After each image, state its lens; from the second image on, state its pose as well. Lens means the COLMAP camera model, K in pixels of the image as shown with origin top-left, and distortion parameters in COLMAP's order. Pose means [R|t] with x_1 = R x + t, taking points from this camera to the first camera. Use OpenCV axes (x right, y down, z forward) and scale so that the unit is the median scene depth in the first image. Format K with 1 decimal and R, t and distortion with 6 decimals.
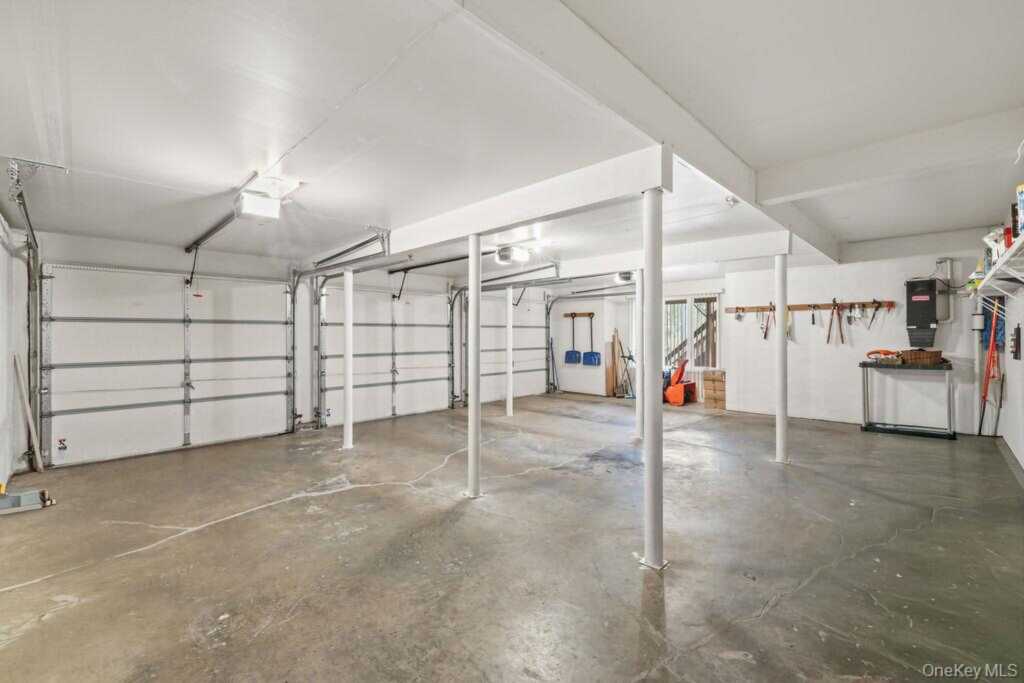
lens RADIAL K [[430.6, 0, 513.7], [0, 430.6, 342.0], [0, 0, 1]] dist [0.000759, 0.000644]
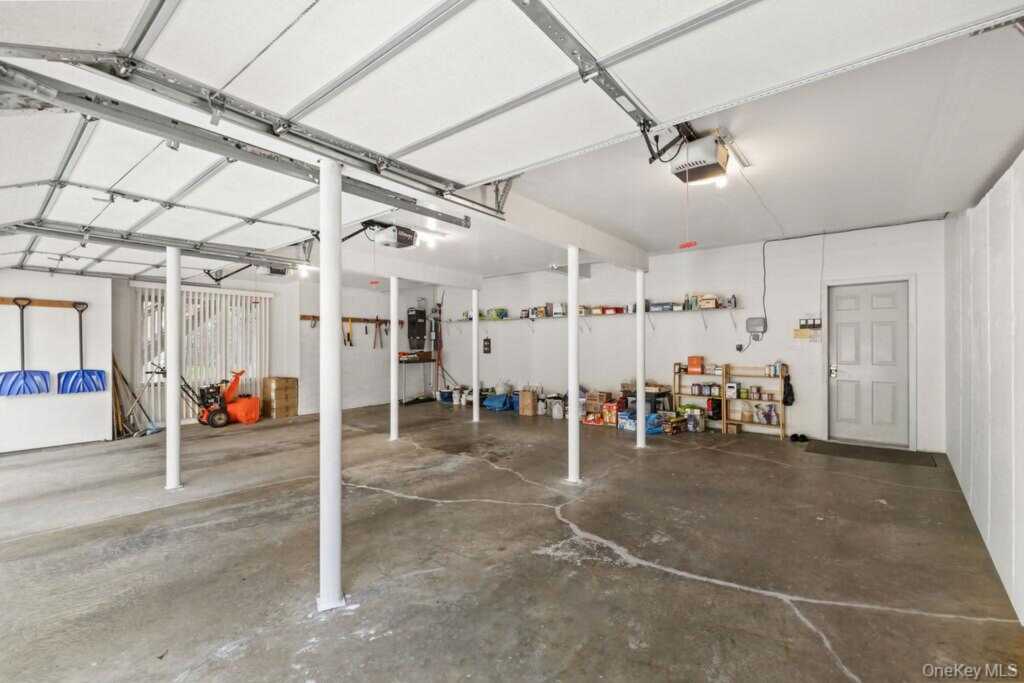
lens RADIAL K [[430.6, 0, 513.7], [0, 430.6, 342.0], [0, 0, 1]] dist [0.000759, 0.000644]
pose [[-0.100565, 0.010306, 0.994877, -1.089180], [0.020167, 0.999762, -0.008318, 0.005413], [-0.994726, 0.019227, -0.100749, 1.161015]]
